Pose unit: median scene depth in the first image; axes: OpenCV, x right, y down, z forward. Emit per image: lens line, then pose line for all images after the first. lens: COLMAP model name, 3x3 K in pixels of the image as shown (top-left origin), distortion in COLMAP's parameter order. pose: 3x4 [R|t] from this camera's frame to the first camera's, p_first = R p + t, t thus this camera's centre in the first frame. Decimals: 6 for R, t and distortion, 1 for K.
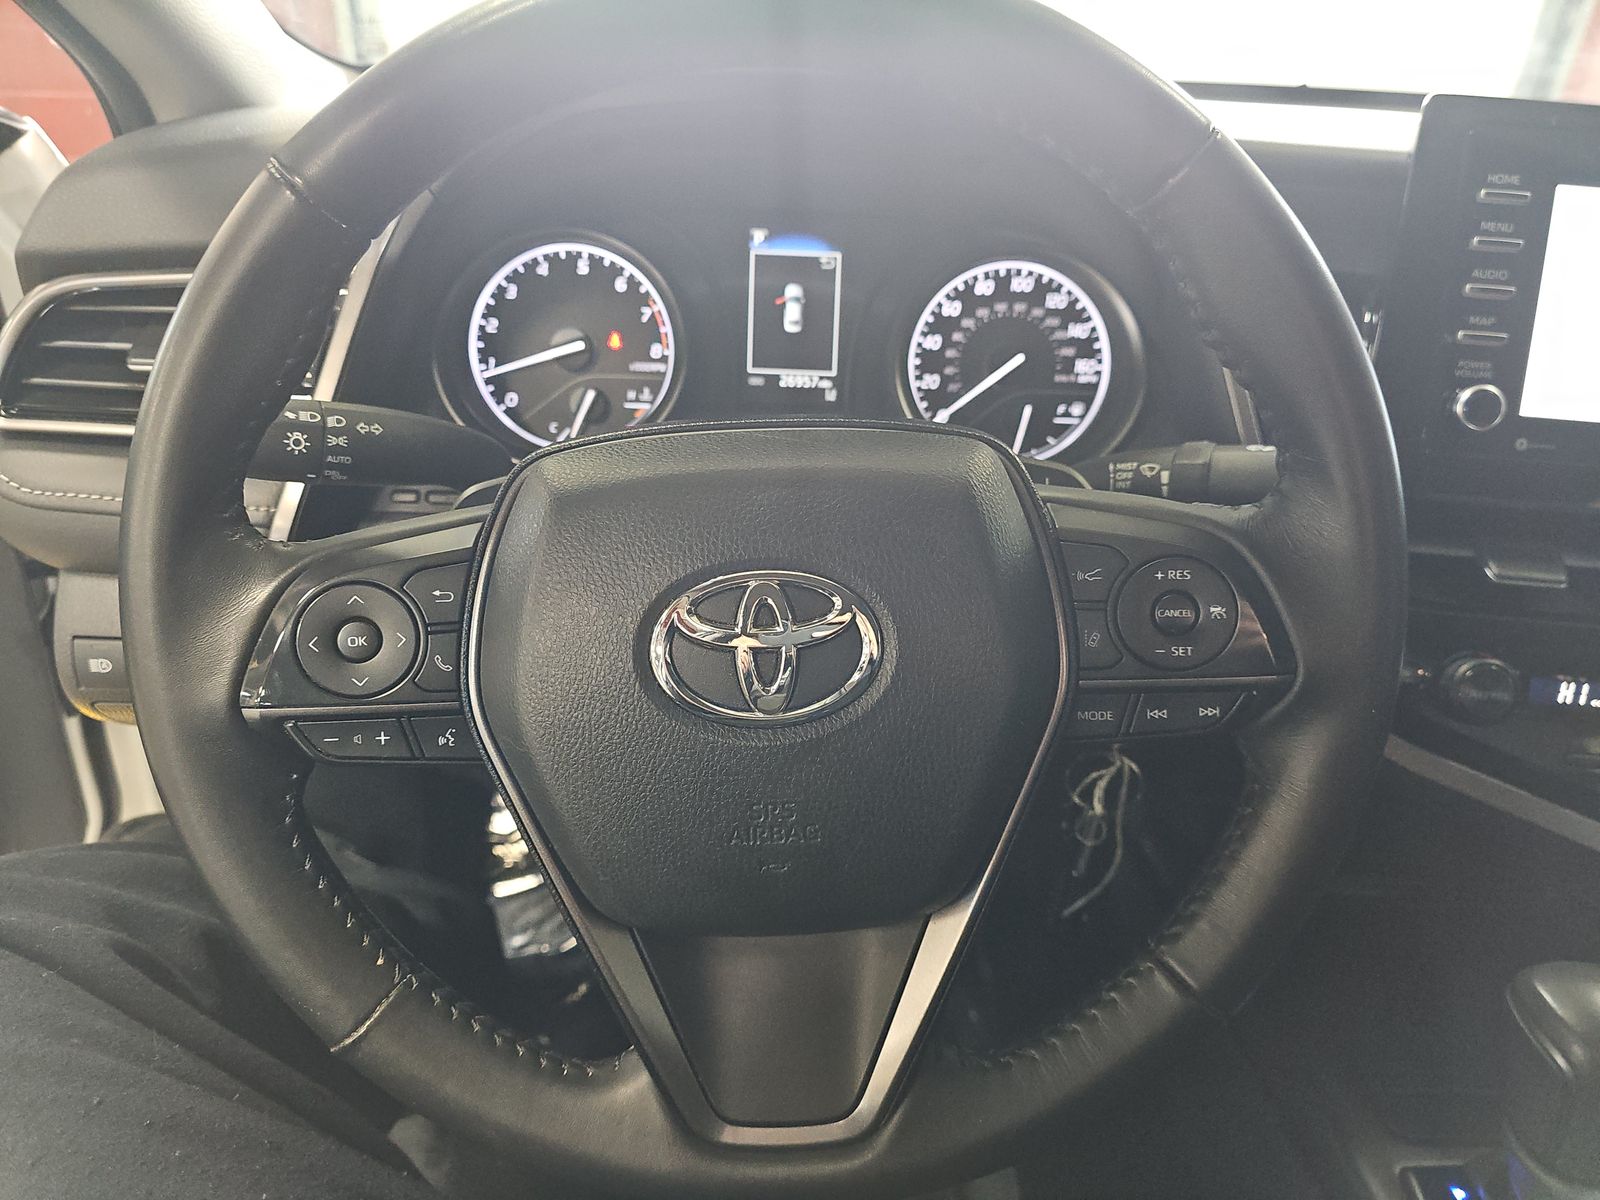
lens RADIAL K [[1051.3, 0, 807.2], [0, 1051.3, 607.0], [0, 0, 1]] dist [0.037210, -0.042848]
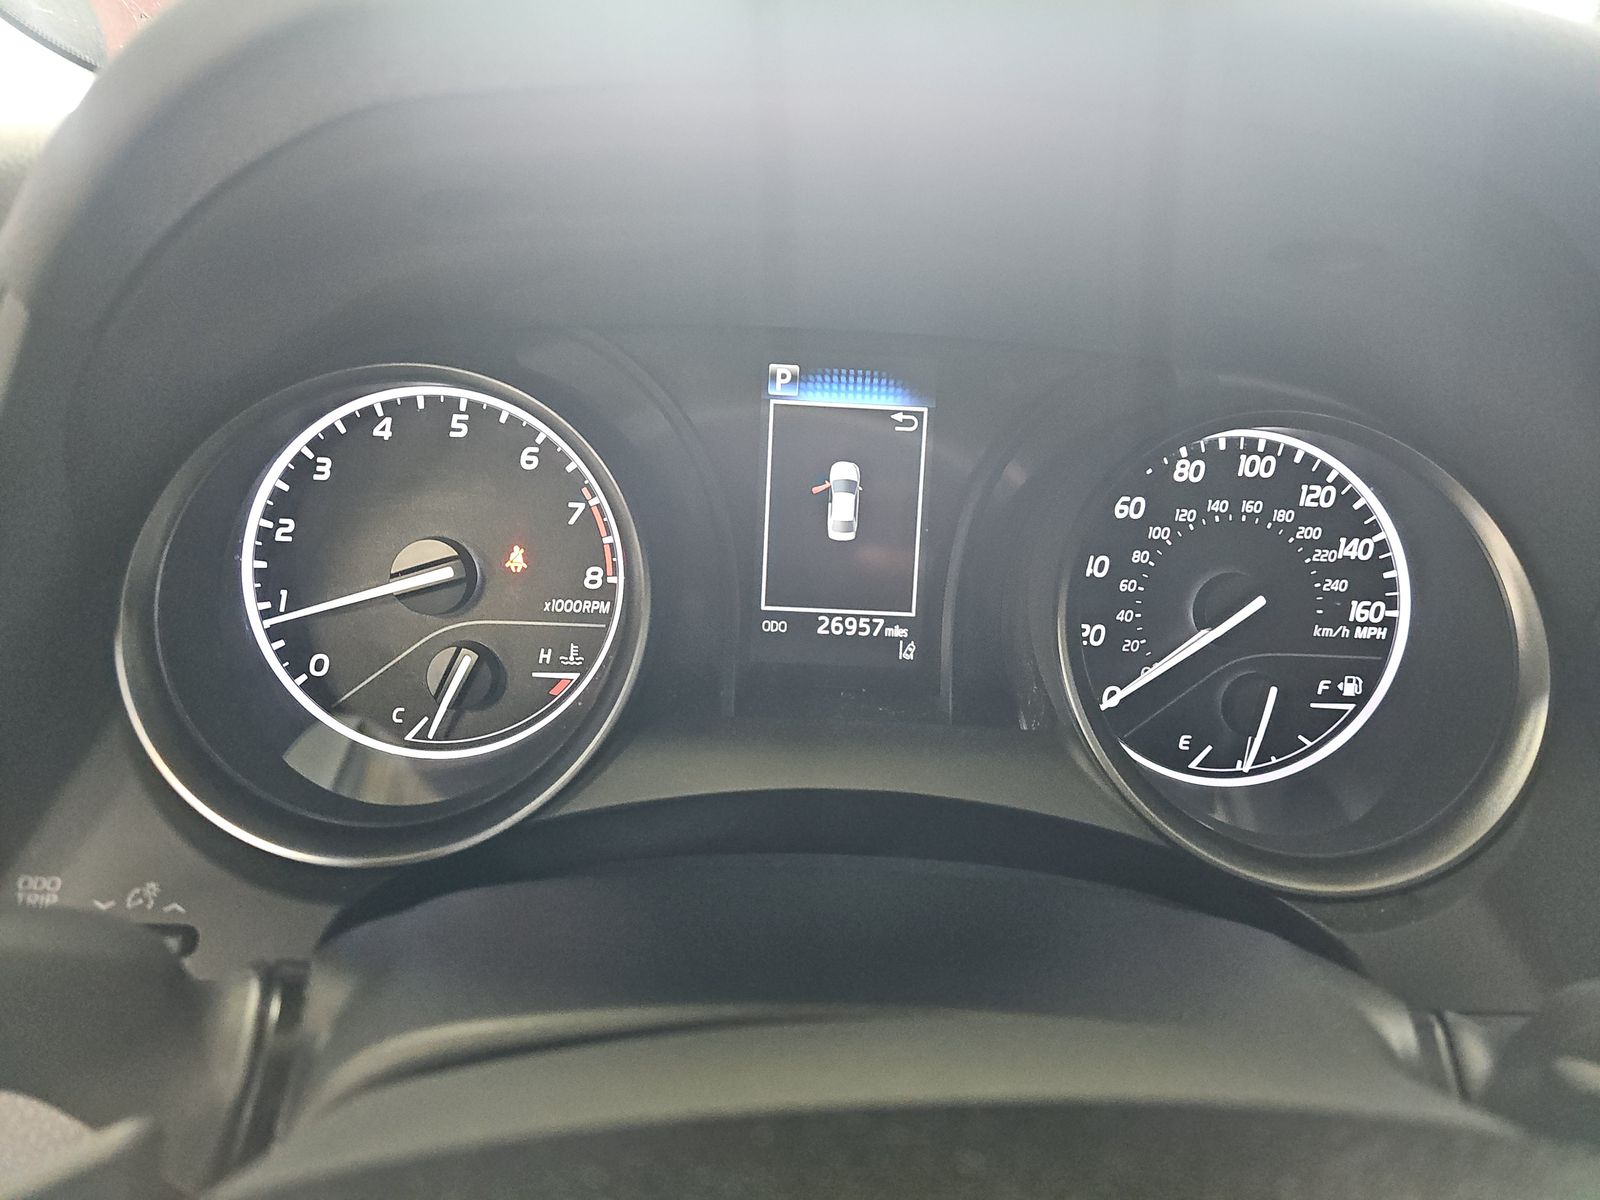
lens RADIAL K [[1051.3, 0, 809.5], [0, 1051.3, 615.1], [0, 0, 1]] dist [0.037210, -0.042848]
pose [[0.999277, 0.007831, 0.037191, -0.052520], [-0.005409, 0.997885, -0.064776, -0.191867], [-0.037620, 0.064528, 0.997207, 0.462686]]
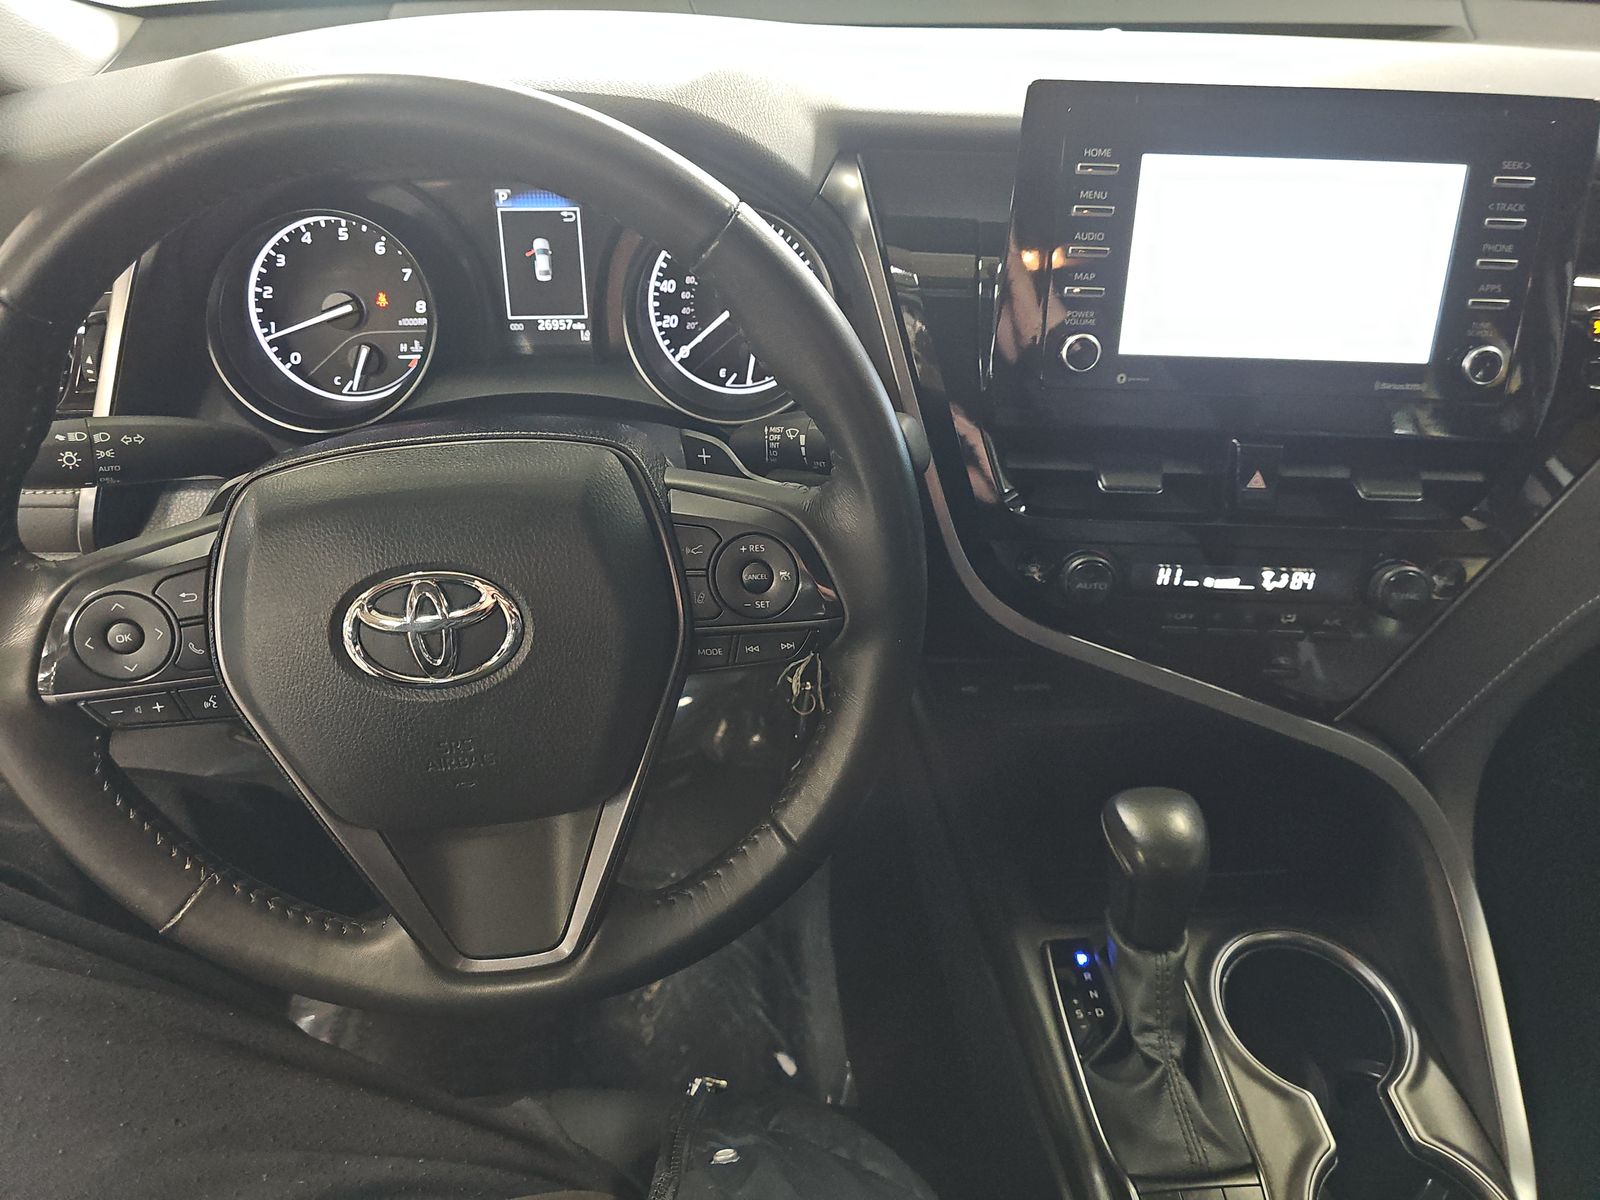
lens RADIAL K [[1051.3, 0, 802.9], [0, 1051.3, 591.1], [0, 0, 1]] dist [0.037210, -0.042848]
pose [[0.997388, -0.063756, 0.033944, 0.206979], [0.057427, 0.985000, 0.162716, -0.106882], [-0.043809, -0.160341, 0.986089, -0.174112]]
